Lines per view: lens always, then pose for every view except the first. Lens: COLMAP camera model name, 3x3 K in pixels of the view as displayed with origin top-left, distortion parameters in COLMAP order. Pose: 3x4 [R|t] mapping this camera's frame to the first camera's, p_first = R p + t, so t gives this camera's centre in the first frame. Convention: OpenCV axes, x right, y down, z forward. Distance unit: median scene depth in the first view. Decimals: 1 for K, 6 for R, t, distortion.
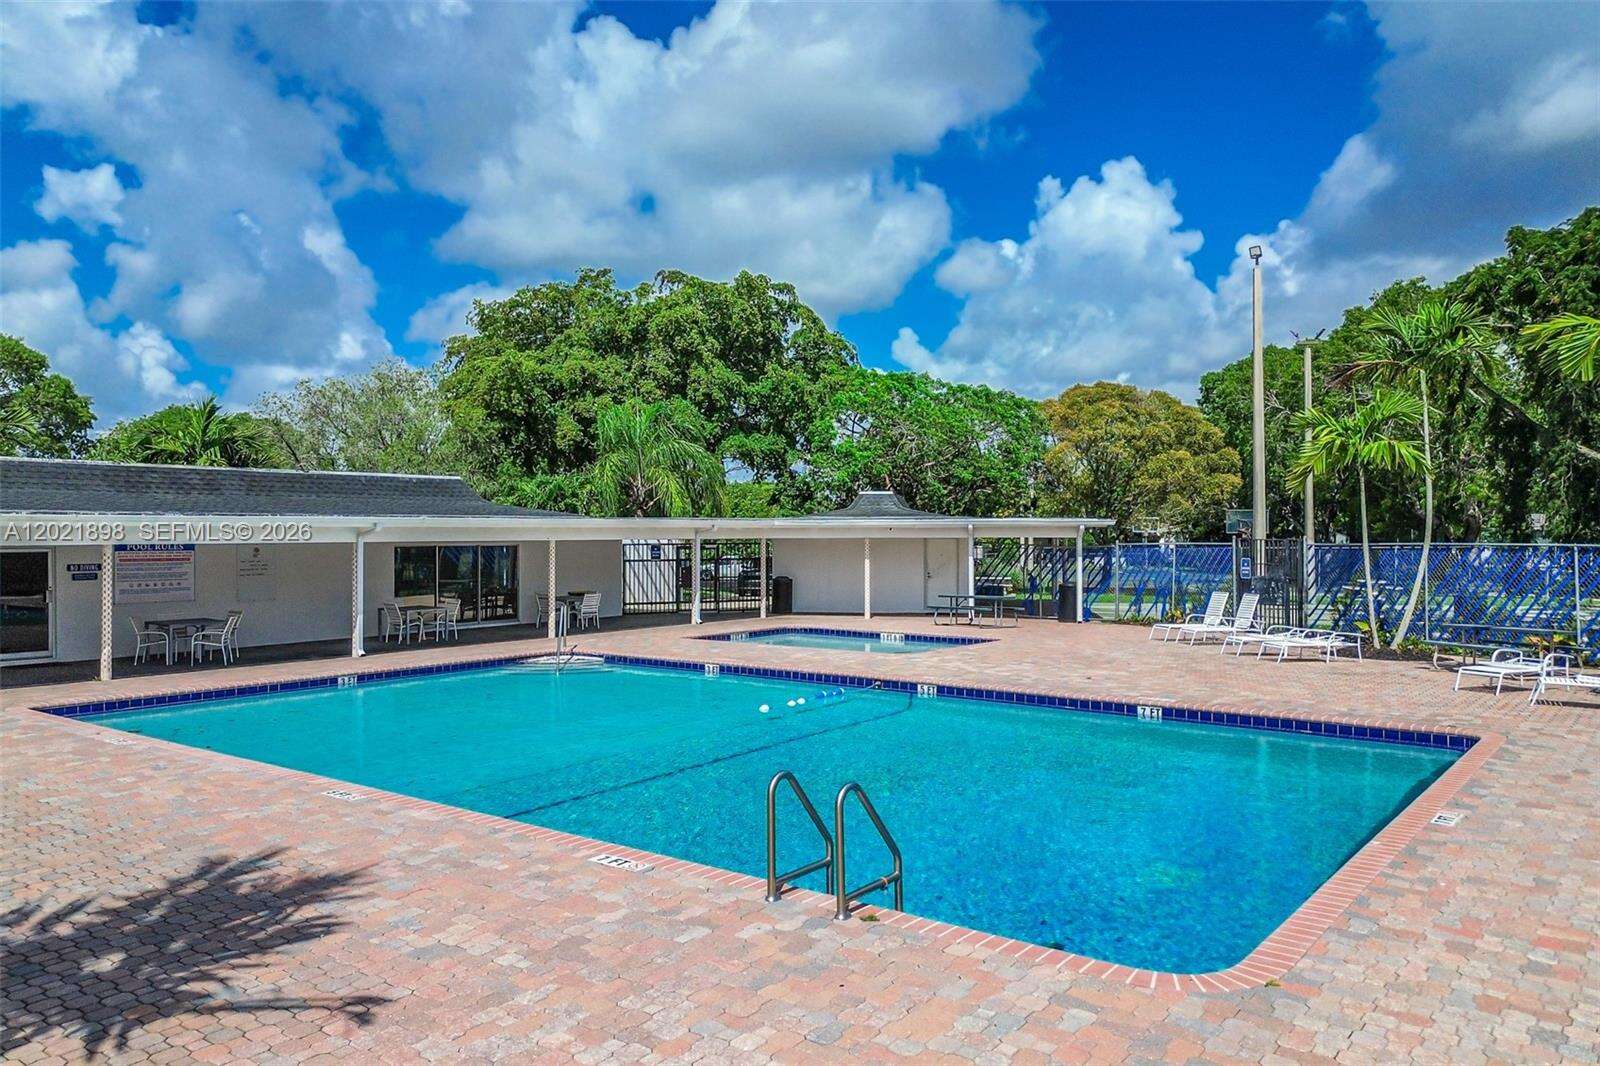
lens RADIAL K [[1119.8, 0, 798.1], [0, 1119.8, 536.9], [0, 0, 1]] dist [0.094264, -0.000133]
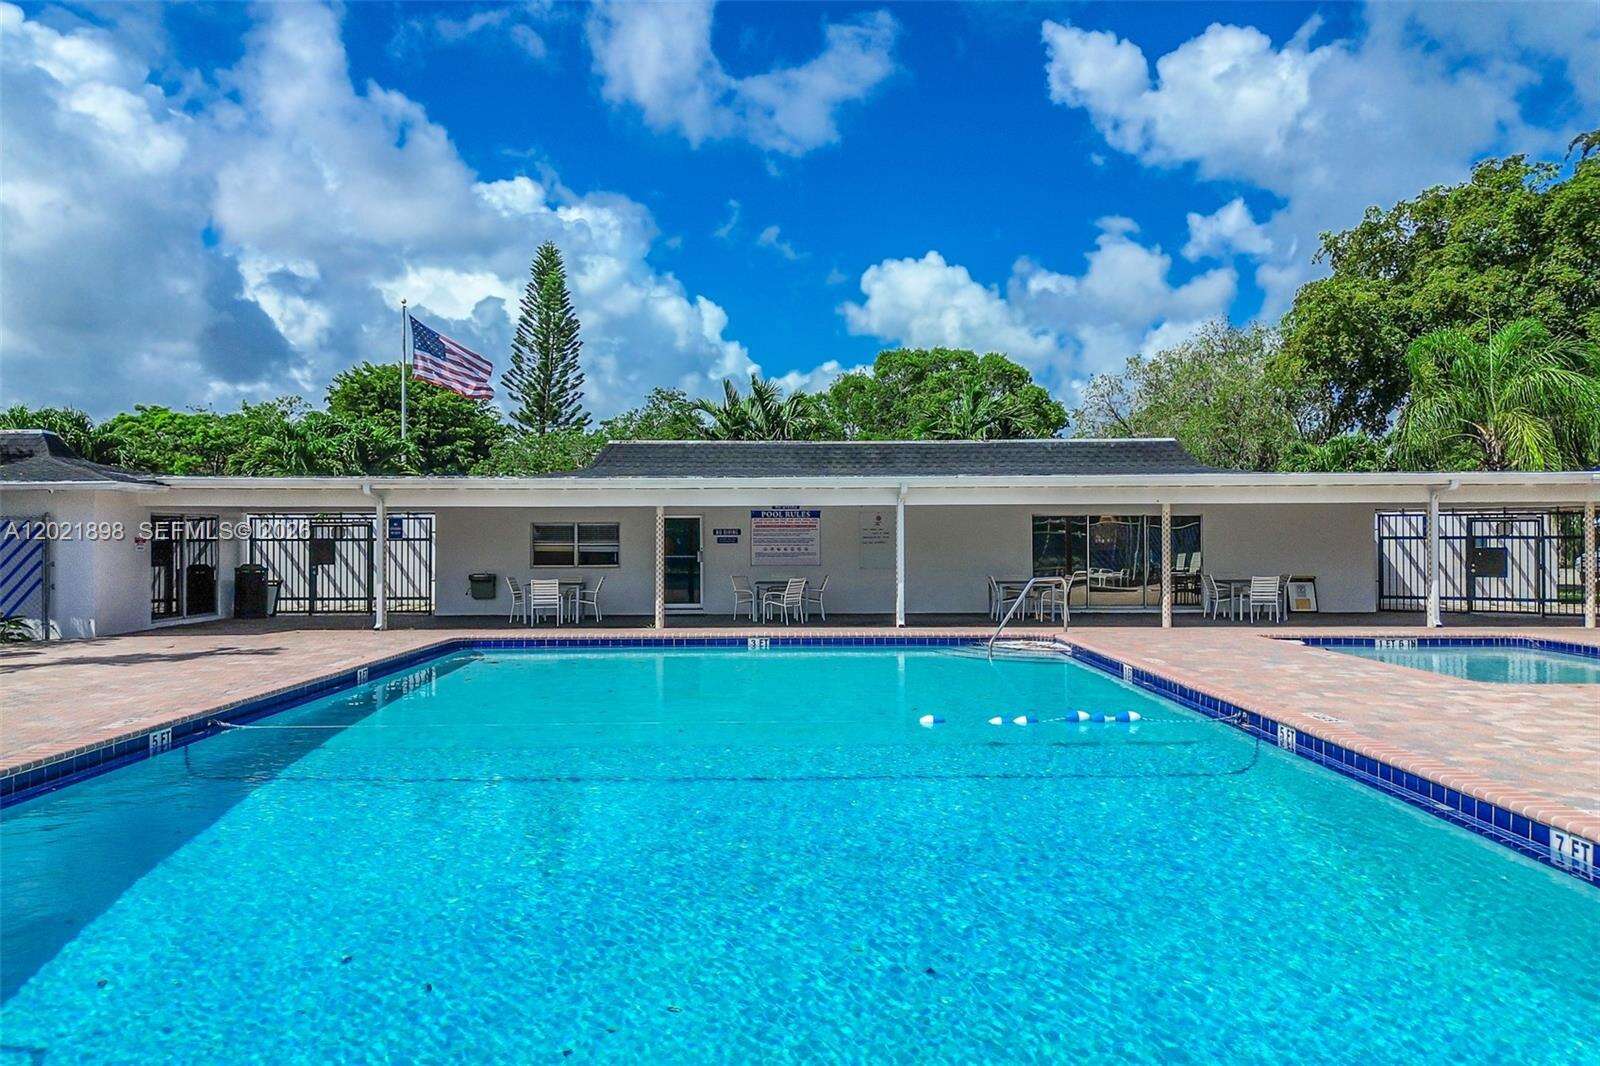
lens RADIAL K [[1147.1, 0, 800.6], [0, 1147.1, 529.0], [0, 0, 1]] dist [0.051511, -0.033133]
pose [[0.623827, -0.004908, -0.781547, 0.255562], [0.000867, 0.999984, -0.005587, 0.024973], [0.781562, 0.002807, 0.623821, 0.296066]]
